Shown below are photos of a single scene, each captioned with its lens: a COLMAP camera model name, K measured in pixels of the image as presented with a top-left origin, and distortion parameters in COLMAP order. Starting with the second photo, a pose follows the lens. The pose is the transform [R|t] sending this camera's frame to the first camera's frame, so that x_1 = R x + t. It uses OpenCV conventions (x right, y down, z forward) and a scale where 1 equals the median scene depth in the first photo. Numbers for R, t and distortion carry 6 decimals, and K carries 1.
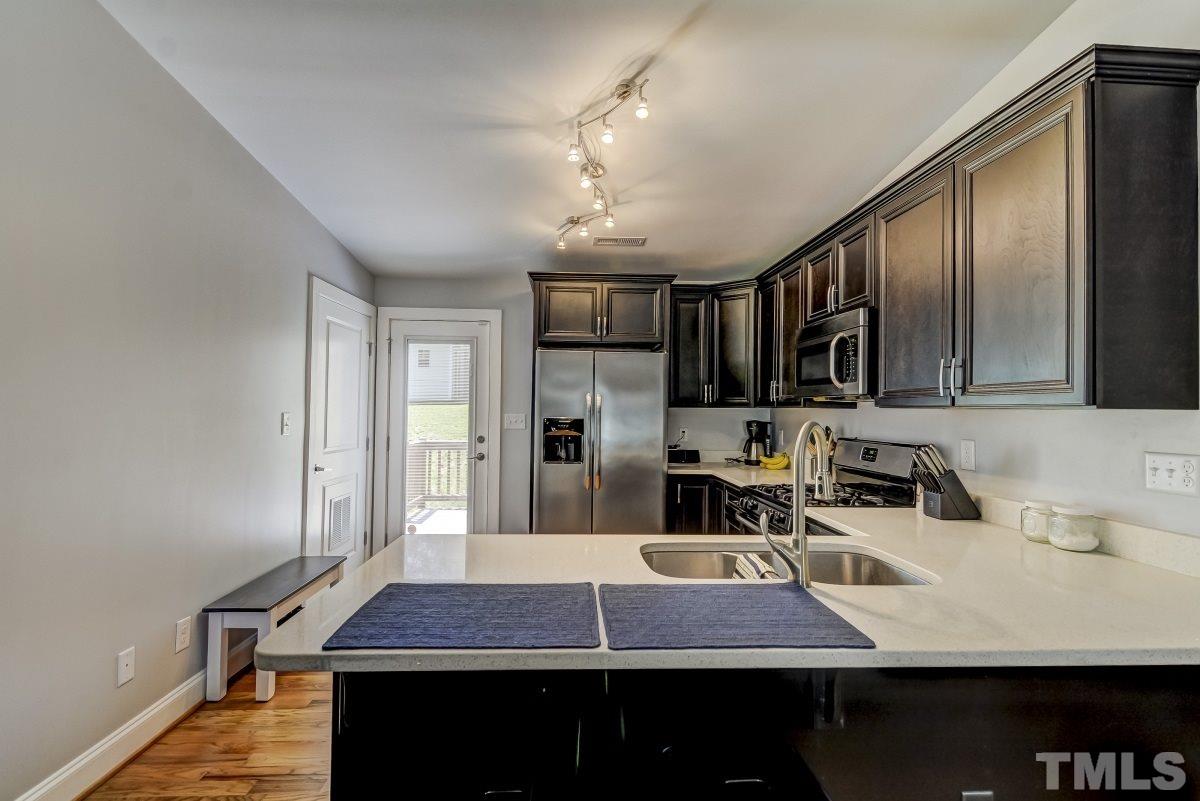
lens RADIAL K [[575.9, 0, 594.0], [0, 575.9, 399.0], [0, 0, 1]] dist [0.023854, -0.000631]
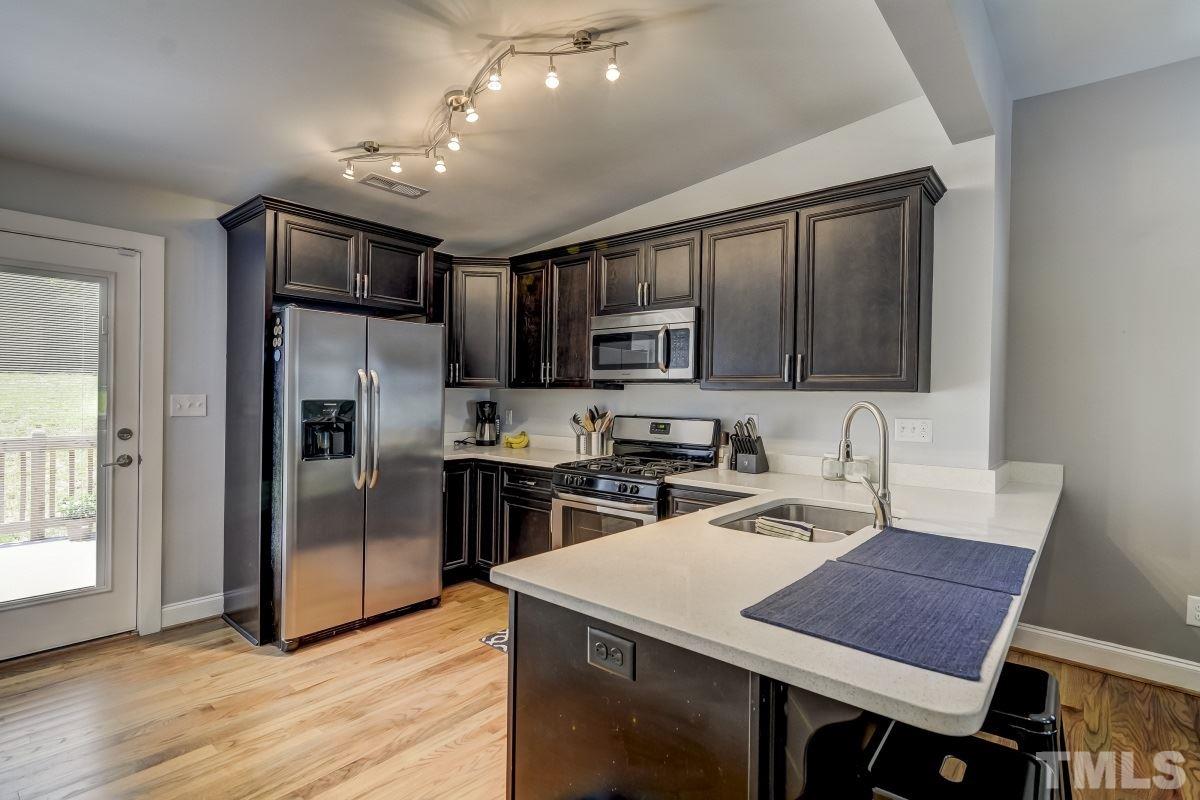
lens RADIAL K [[575.9, 0, 594.2], [0, 575.9, 400.3], [0, 0, 1]] dist [0.023854, -0.000631]
pose [[0.691358, -0.007554, 0.722473, -0.365362], [-0.019631, 0.999380, 0.029236, 0.003926], [-0.722245, -0.034395, 0.690781, 0.208497]]
